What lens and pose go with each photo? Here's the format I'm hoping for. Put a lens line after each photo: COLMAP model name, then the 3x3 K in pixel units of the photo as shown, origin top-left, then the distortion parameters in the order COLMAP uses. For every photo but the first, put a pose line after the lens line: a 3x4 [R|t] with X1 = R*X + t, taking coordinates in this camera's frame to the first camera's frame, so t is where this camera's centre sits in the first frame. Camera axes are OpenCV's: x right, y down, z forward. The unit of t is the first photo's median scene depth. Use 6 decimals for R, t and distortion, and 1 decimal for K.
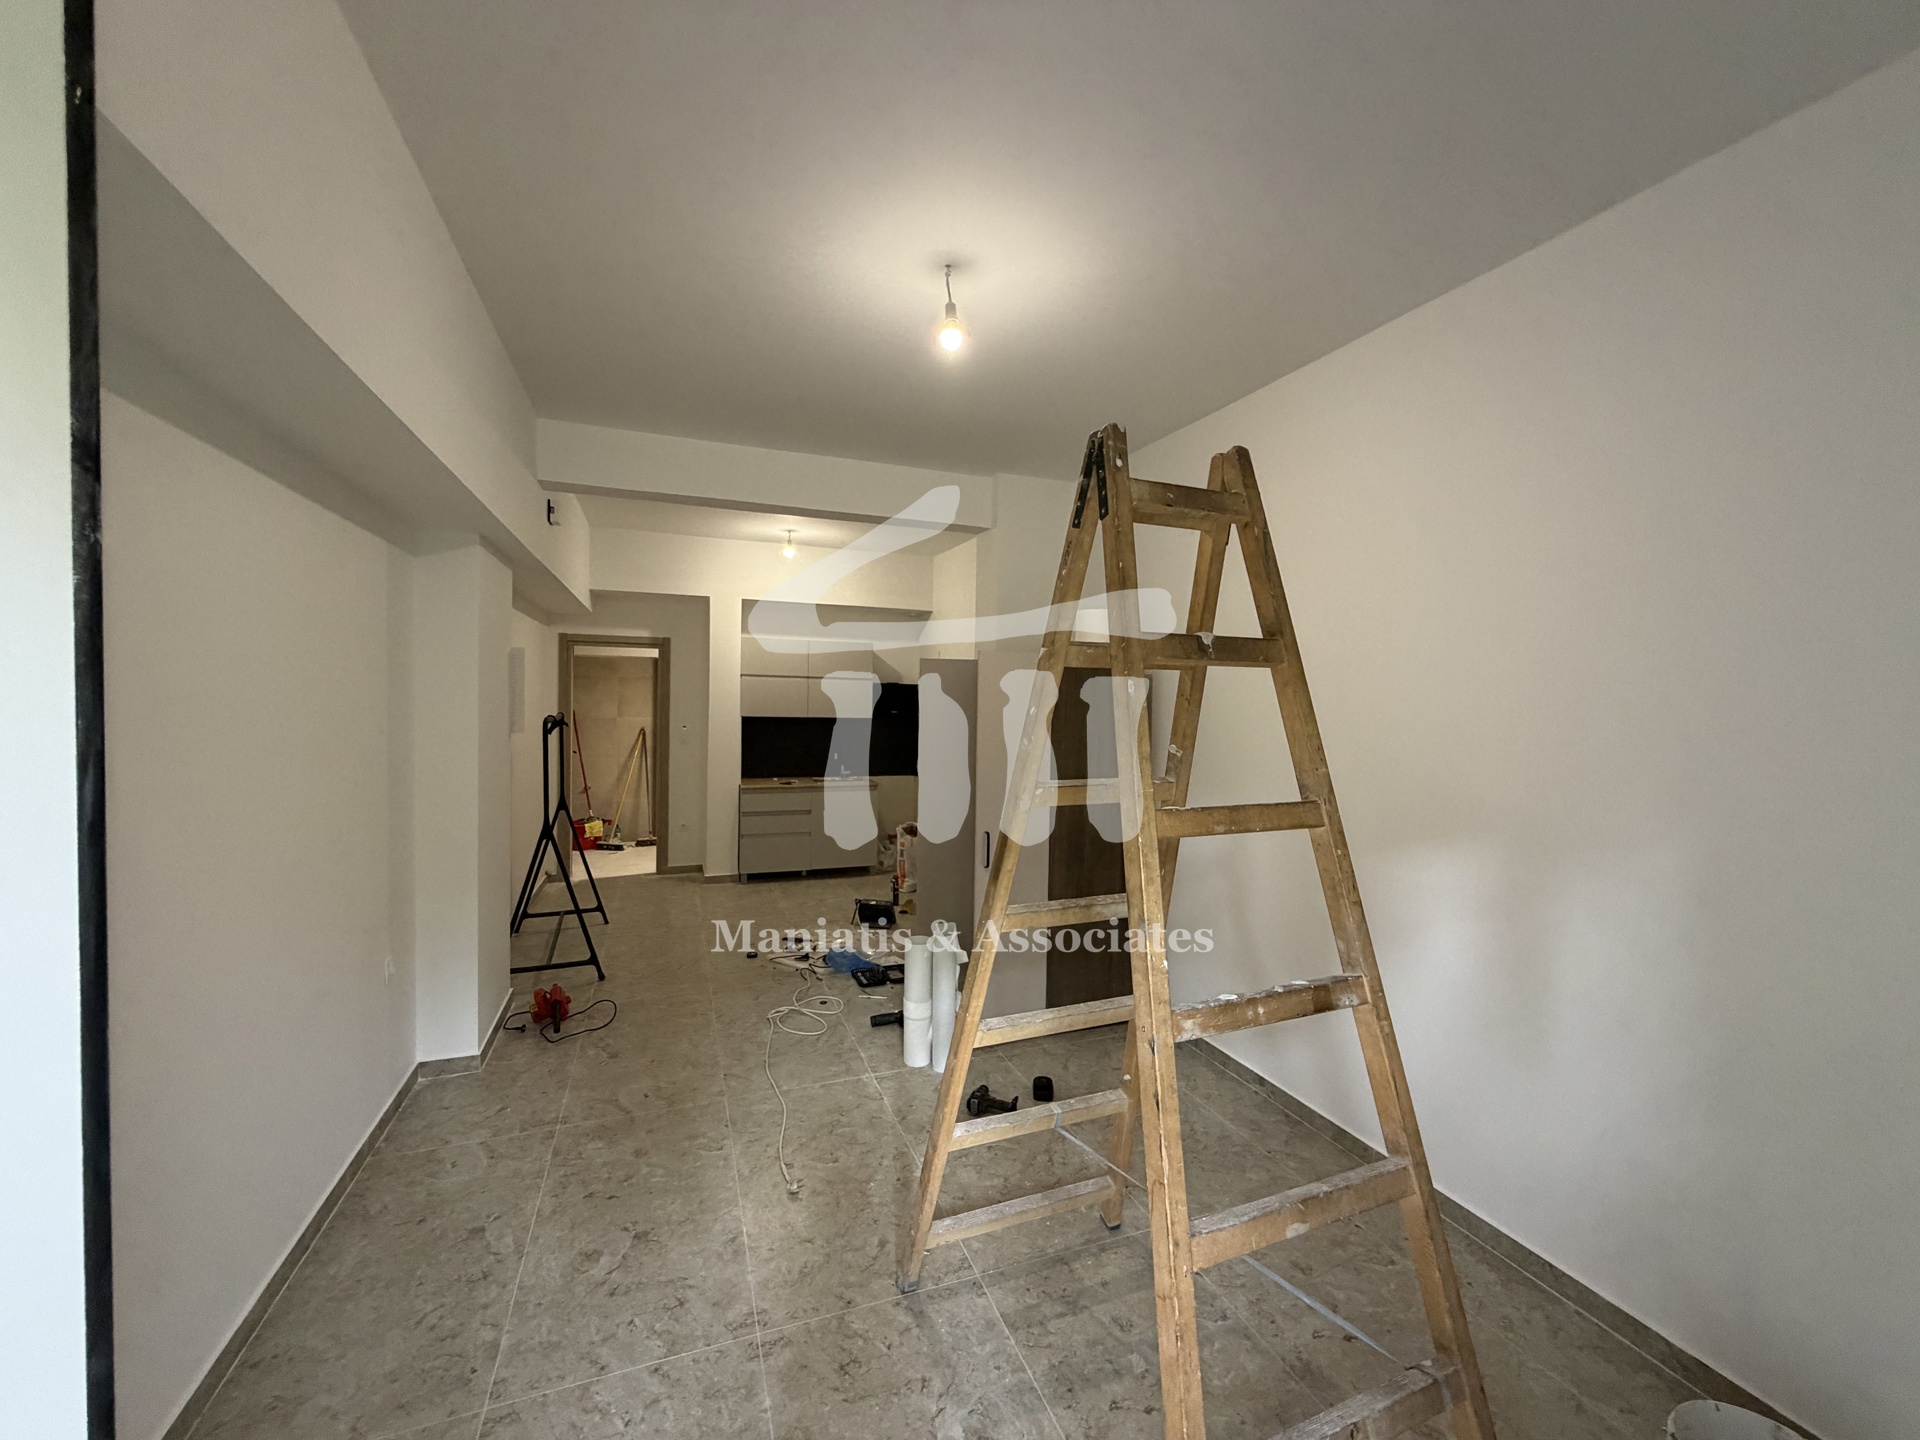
lens RADIAL K [[768.7, 0, 951.6], [0, 768.7, 718.7], [0, 0, 1]] dist [0.000747, 0.000138]
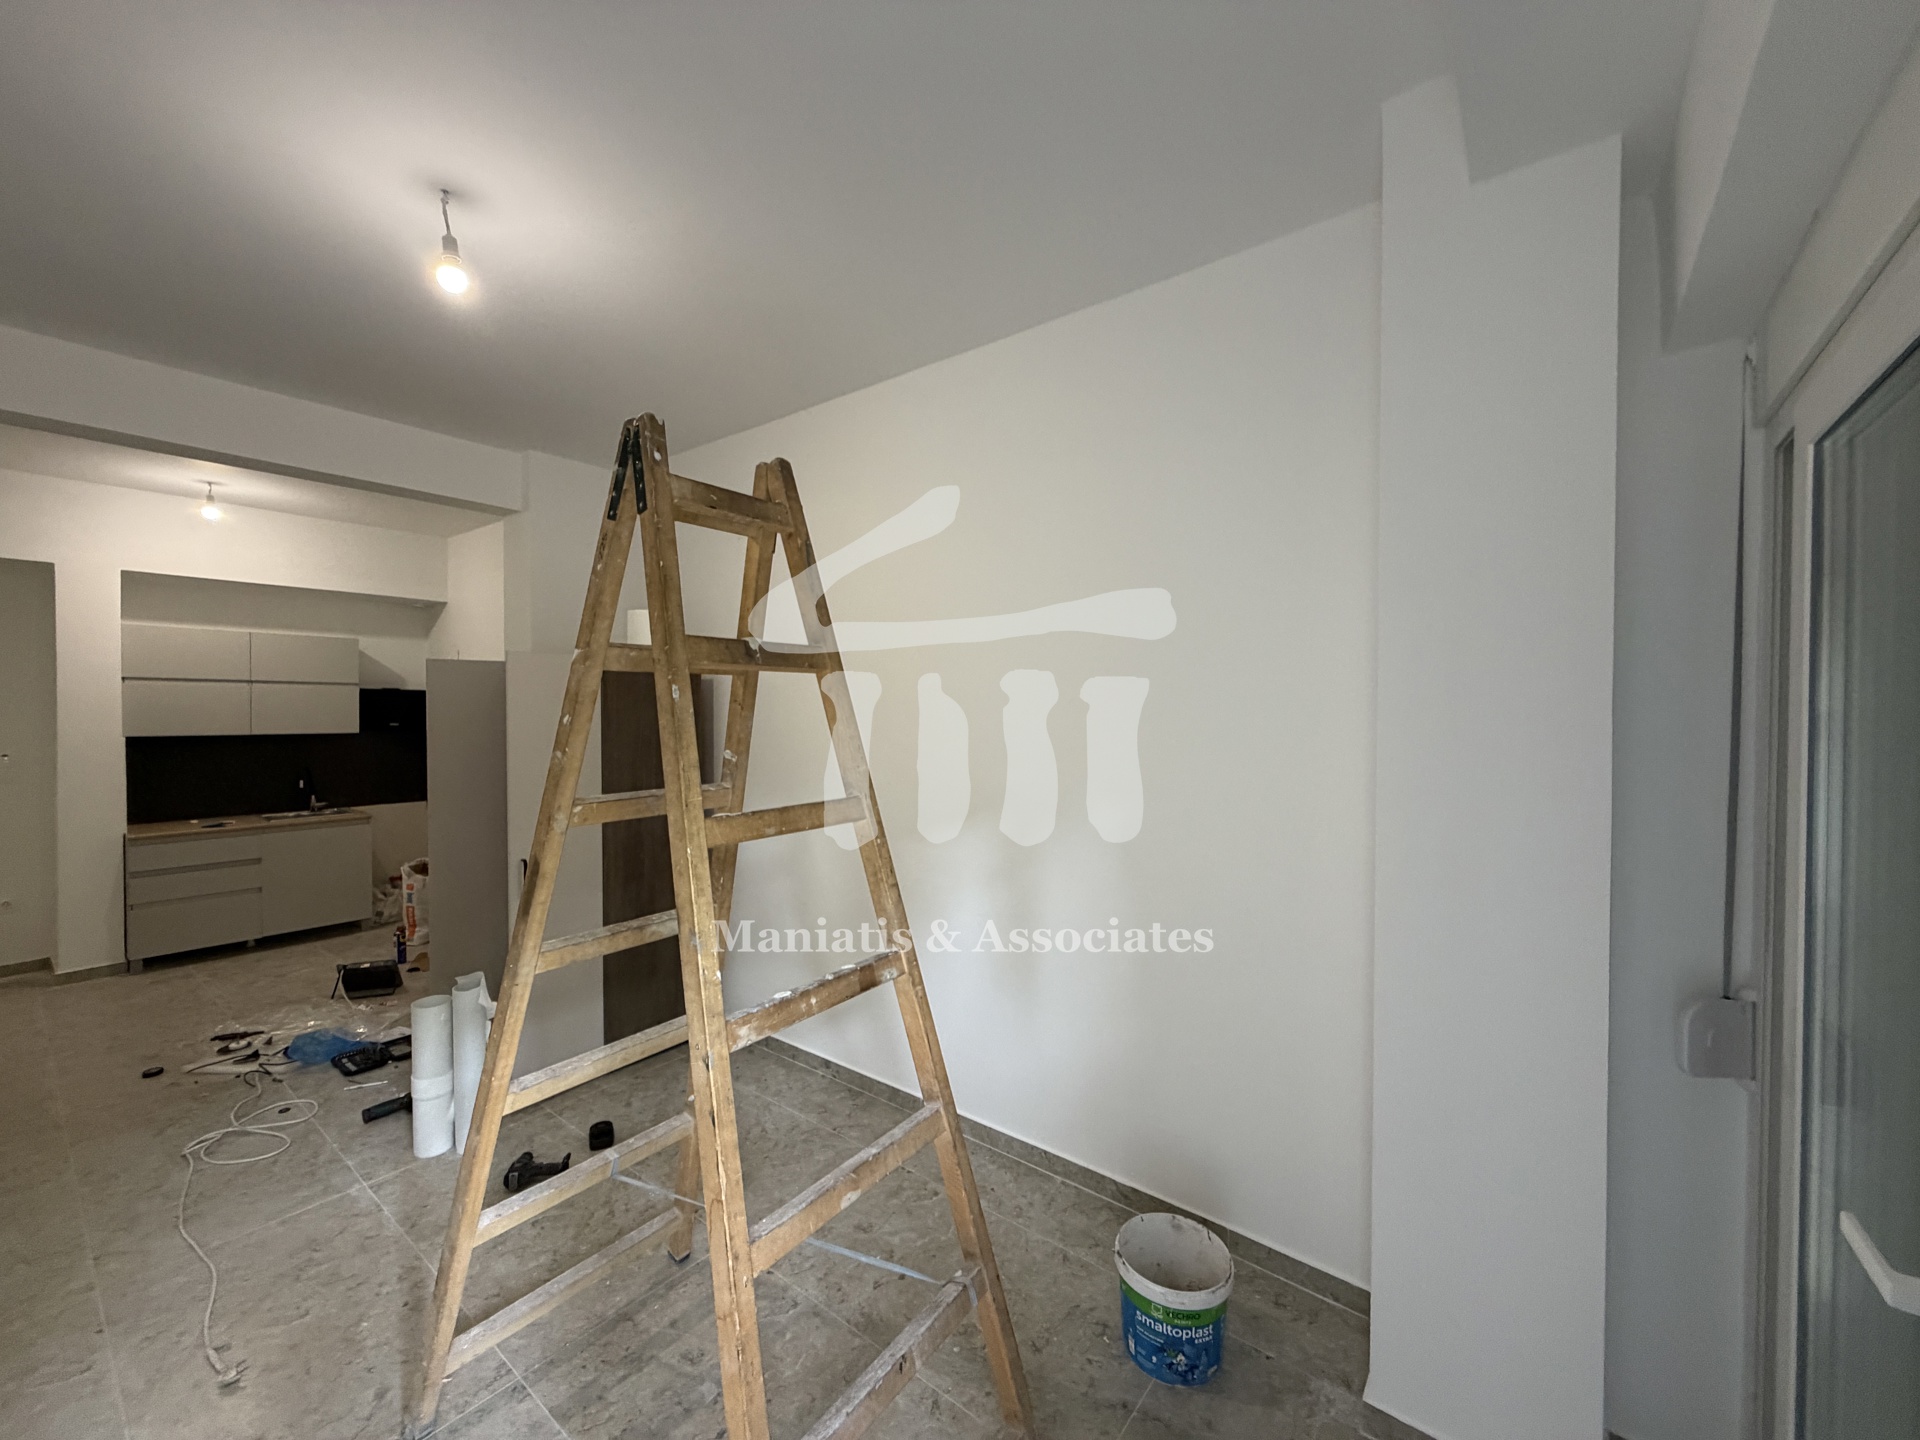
lens RADIAL K [[768.7, 0, 955.7], [0, 768.7, 718.1], [0, 0, 1]] dist [0.000747, 0.000138]
pose [[0.851560, -0.024084, 0.523704, 0.011359], [0.027689, 0.999616, 0.000947, -0.000206], [-0.523526, 0.013694, 0.851900, 0.001324]]
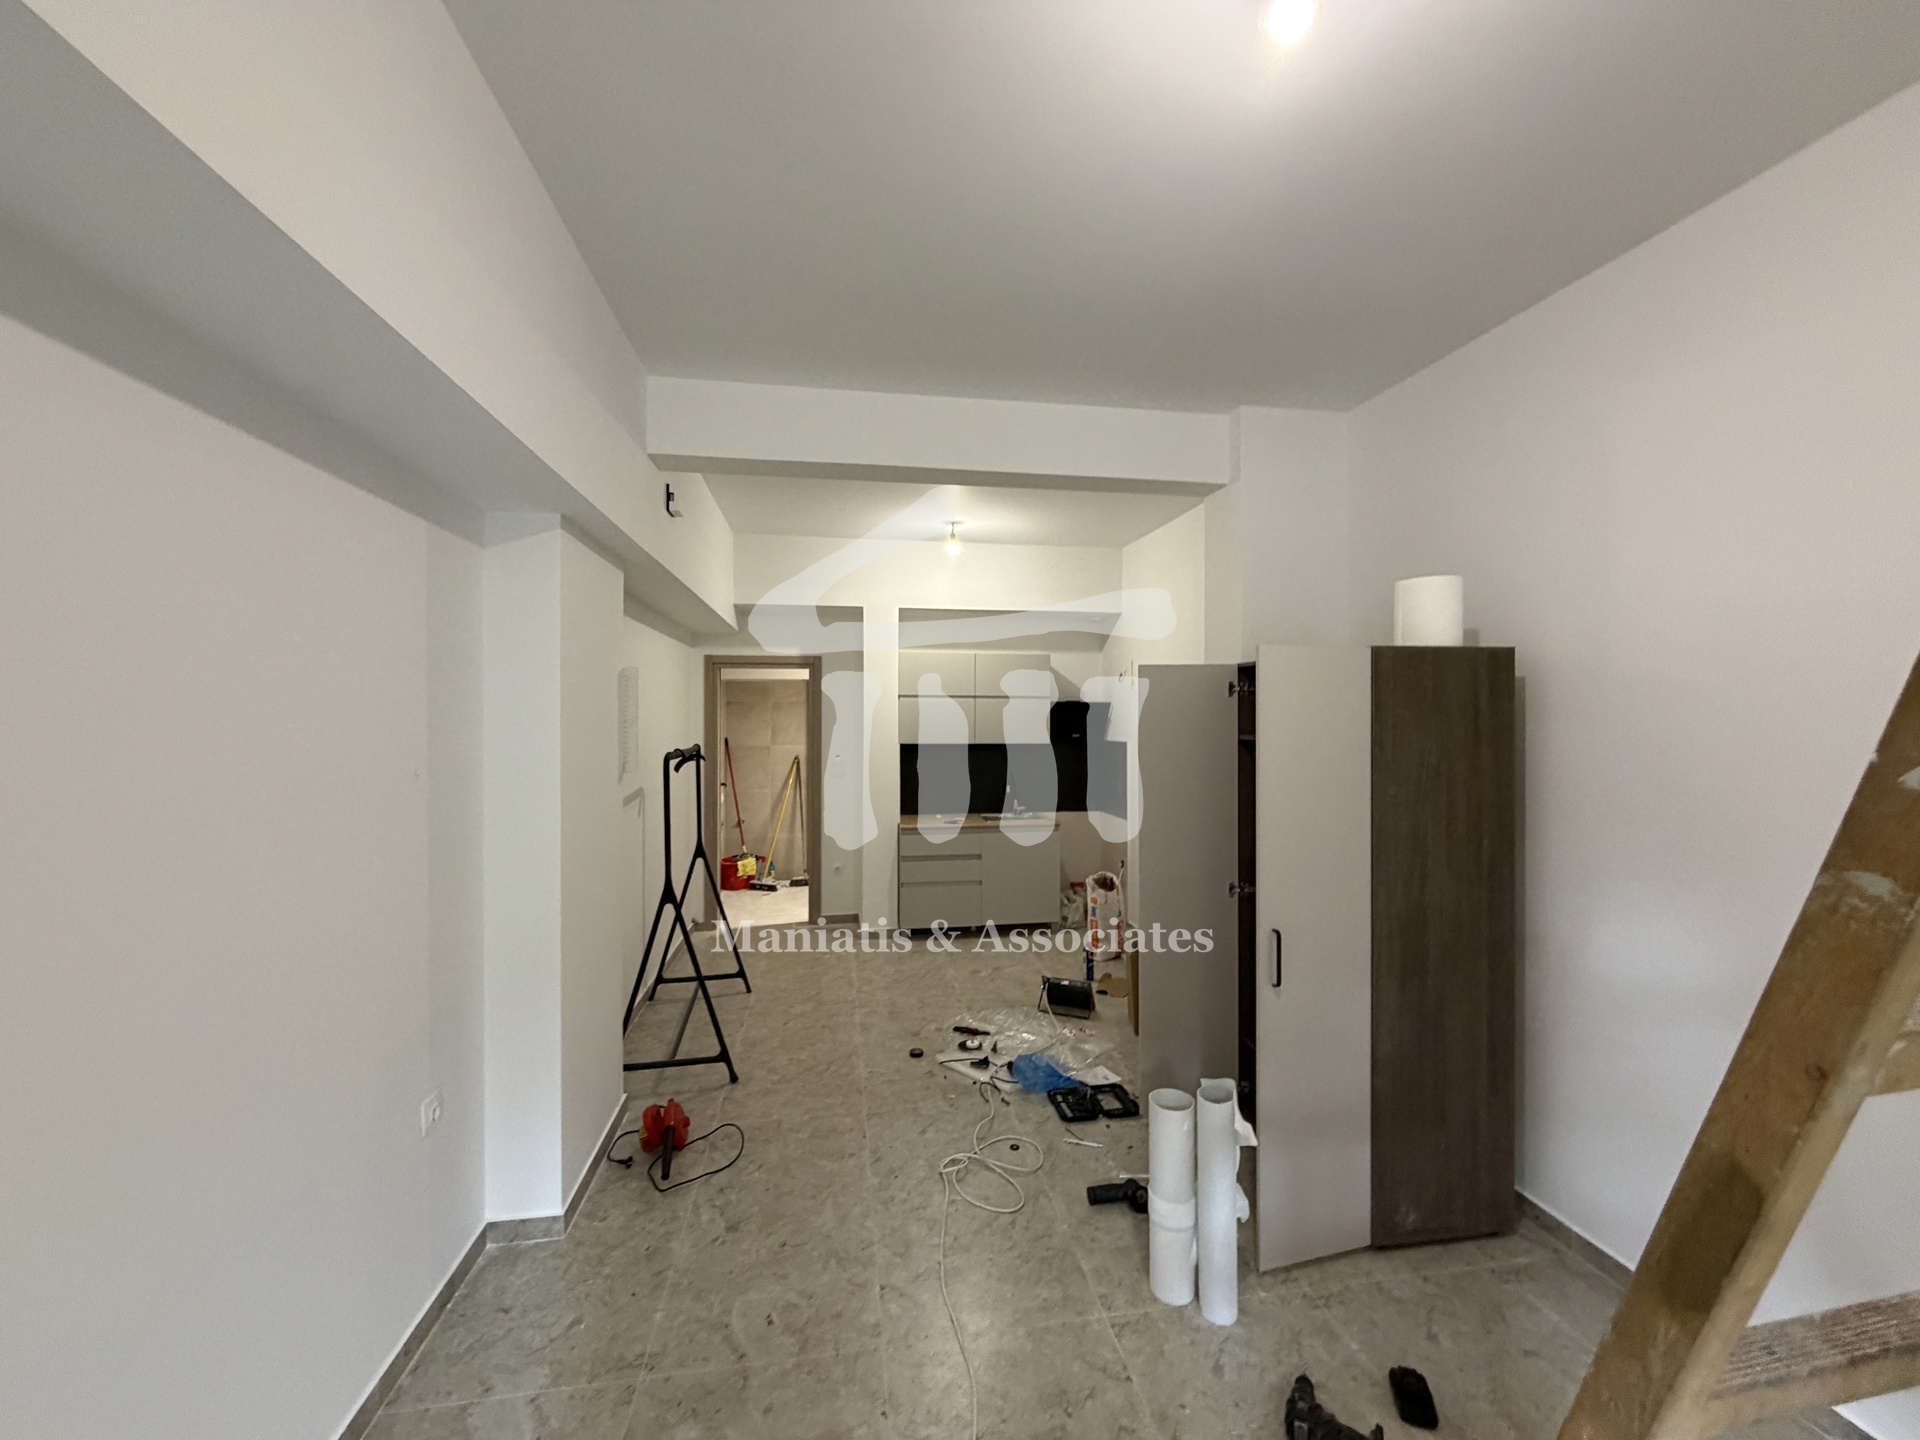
lens RADIAL K [[768.7, 0, 949.9], [0, 768.7, 715.3], [0, 0, 1]] dist [0.000747, 0.000138]
pose [[0.979640, -0.018727, -0.199885, -0.092852], [0.012605, 0.999413, -0.031857, -0.014698], [0.200364, 0.028689, 0.979301, 0.338014]]
